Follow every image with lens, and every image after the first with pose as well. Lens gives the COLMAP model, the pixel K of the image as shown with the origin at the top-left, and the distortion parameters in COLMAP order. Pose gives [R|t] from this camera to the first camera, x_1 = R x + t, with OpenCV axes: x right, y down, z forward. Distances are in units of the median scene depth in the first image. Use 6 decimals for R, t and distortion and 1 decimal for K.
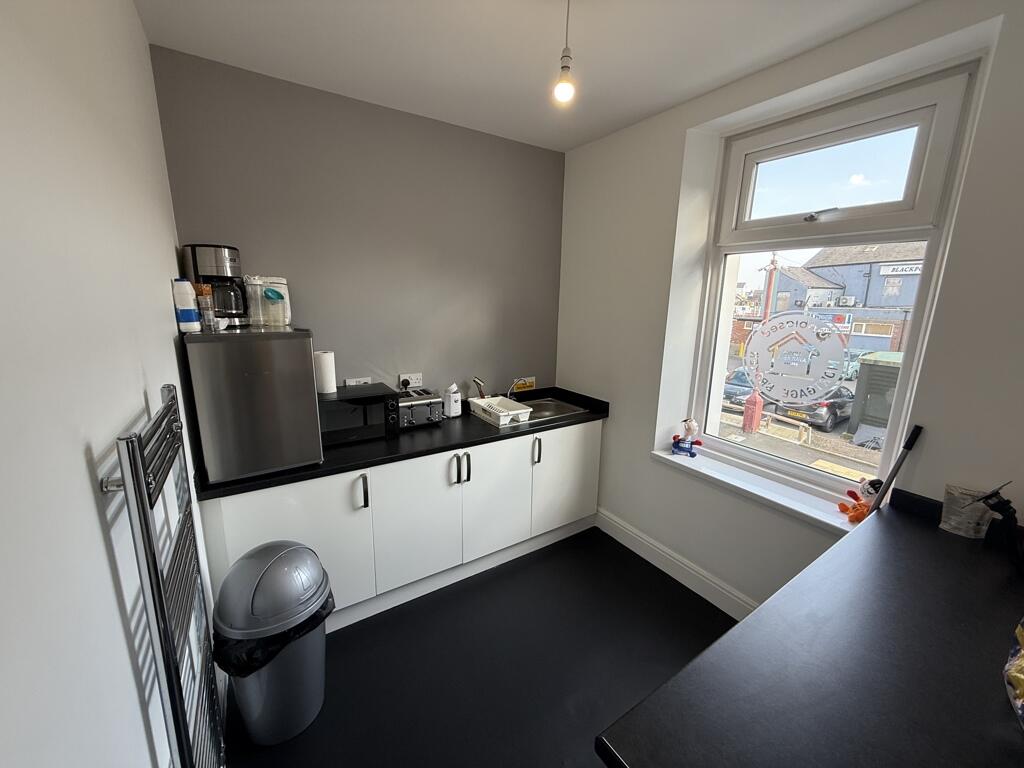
lens RADIAL K [[408.0, 0, 513.3], [0, 408.0, 383.2], [0, 0, 1]] dist [-0.001349, 0.000657]
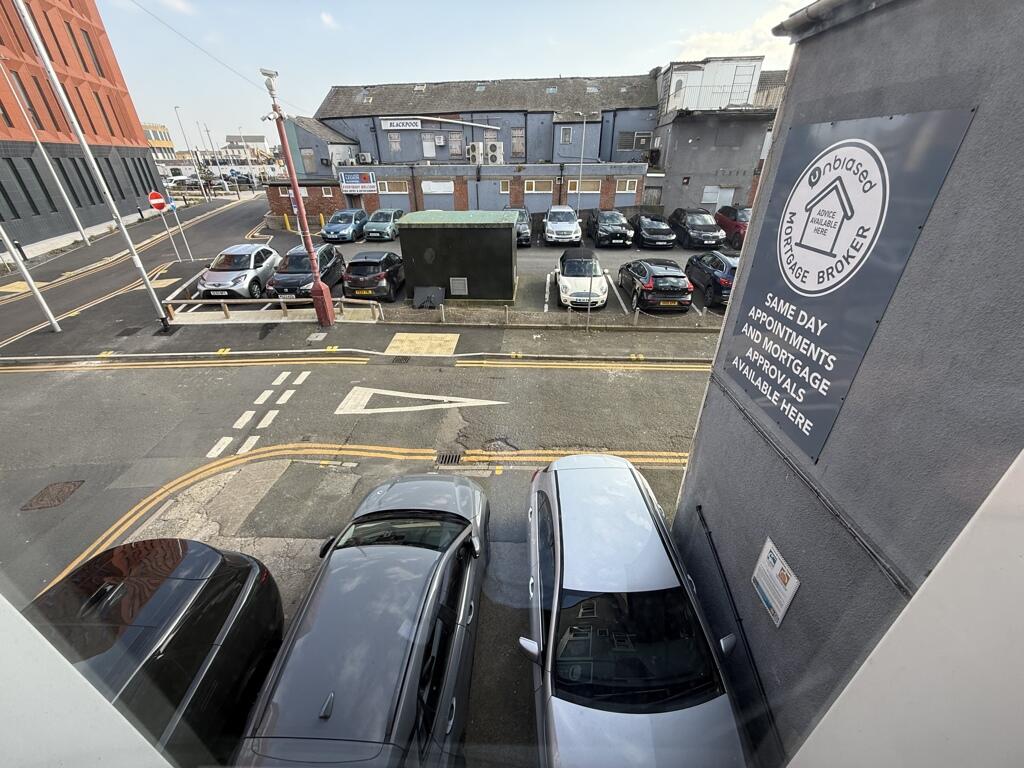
lens RADIAL K [[408.0, 0, 509.6], [0, 408.0, 385.0], [0, 0, 1]] dist [-0.001349, 0.000657]
pose [[0.557786, -0.423302, 0.713925, 0.092558], [0.187509, 0.902197, 0.388433, -0.033749], [-0.808526, -0.082795, 0.582606, 0.122036]]
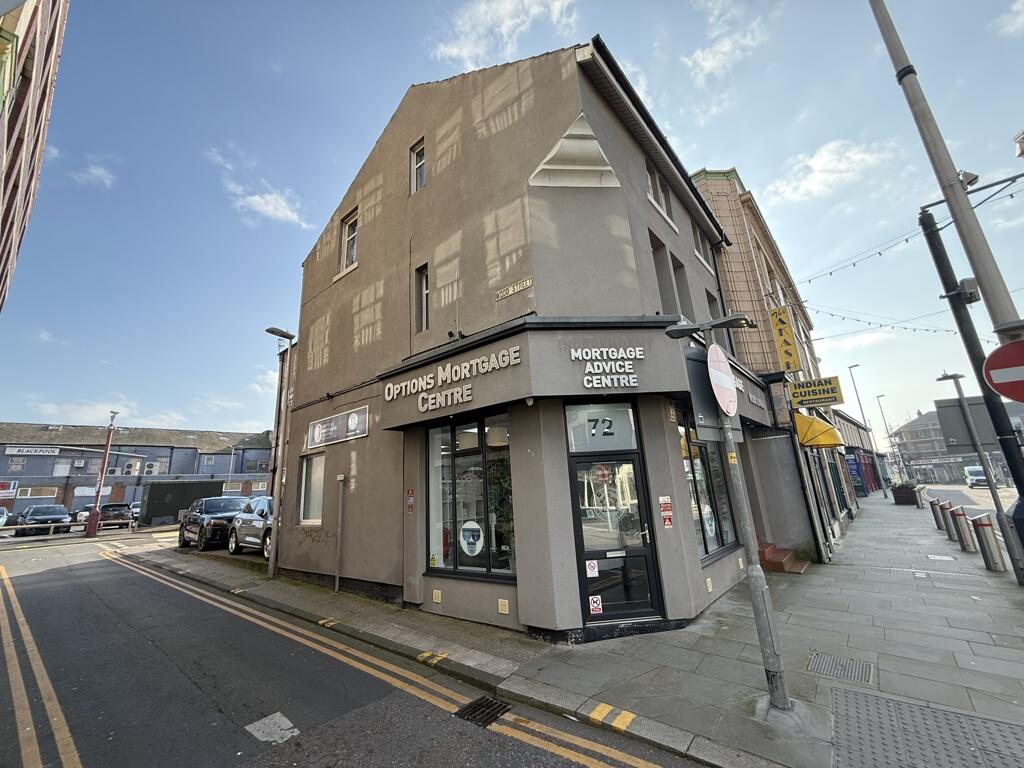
lens RADIAL K [[408.0, 0, 509.7], [0, 408.0, 383.8], [0, 0, 1]] dist [-0.001349, 0.000657]
pose [[-0.274594, 0.245597, 0.929667, -1.337381], [0.246180, 0.952564, -0.178932, 0.228931], [-0.929513, 0.179731, -0.322030, -0.036940]]
